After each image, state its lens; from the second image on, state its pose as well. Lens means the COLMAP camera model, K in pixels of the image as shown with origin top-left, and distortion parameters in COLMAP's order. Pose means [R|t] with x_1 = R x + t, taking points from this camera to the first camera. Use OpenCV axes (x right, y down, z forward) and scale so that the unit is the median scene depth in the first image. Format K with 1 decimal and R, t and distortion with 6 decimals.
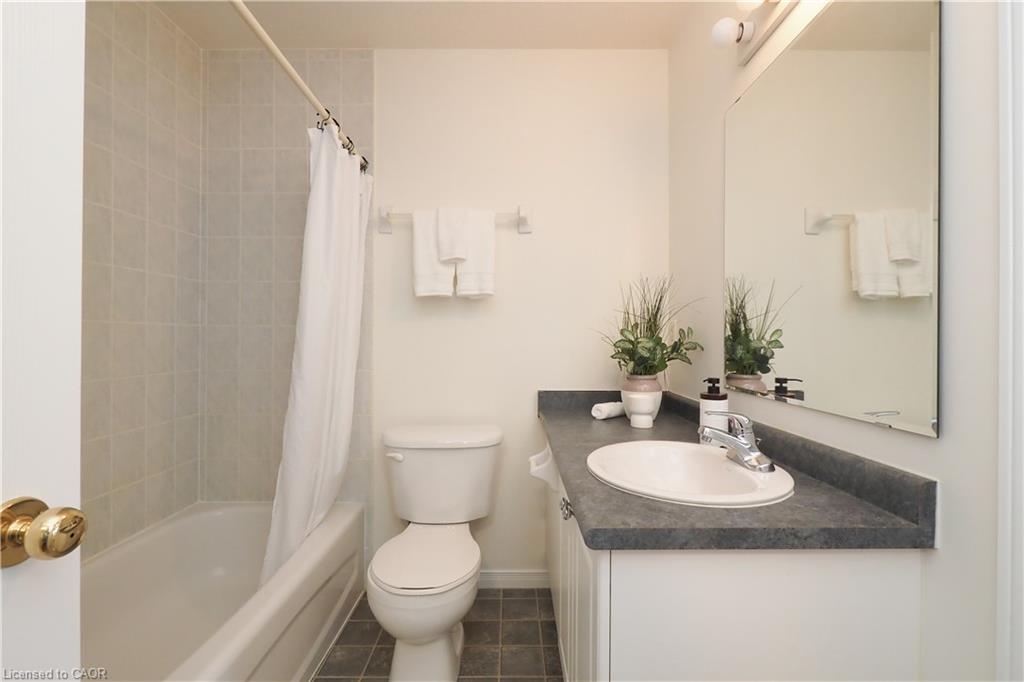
lens RADIAL K [[451.0, 0, 508.9], [0, 451.0, 339.3], [0, 0, 1]] dist [-0.001944, -0.000122]
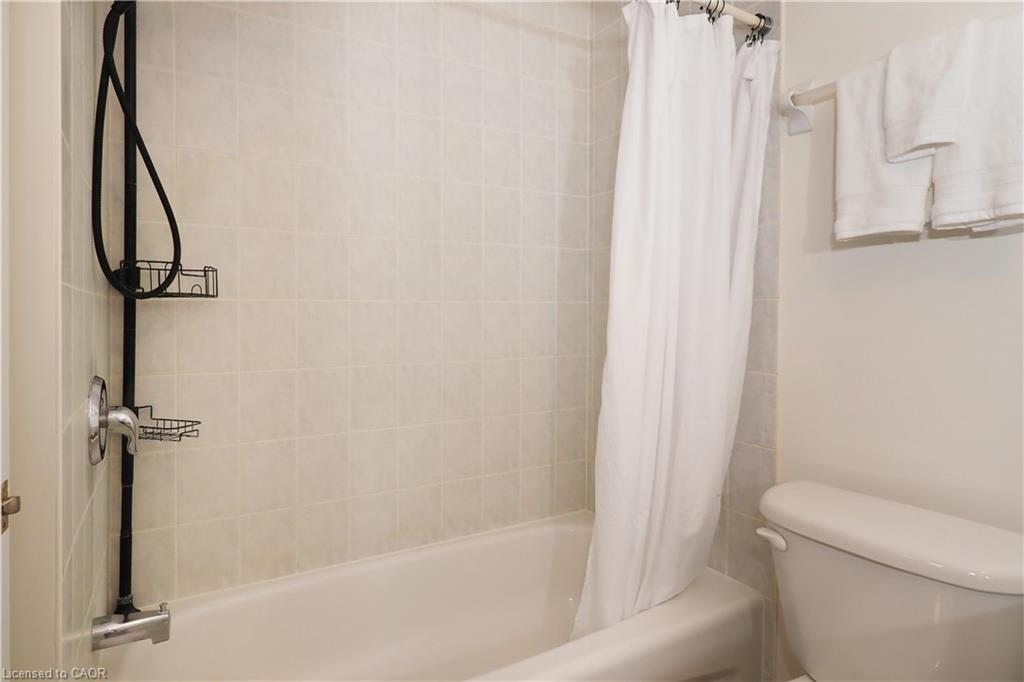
lens RADIAL K [[558.1, 0, 513.8], [0, 558.1, 319.8], [0, 0, 1]] dist [-0.001174, -0.000379]
pose [[0.530378, 0.011312, -0.847686, 0.135501], [-0.007689, 0.999934, 0.008533, -0.006409], [0.847726, 0.001992, 0.530430, 0.347619]]
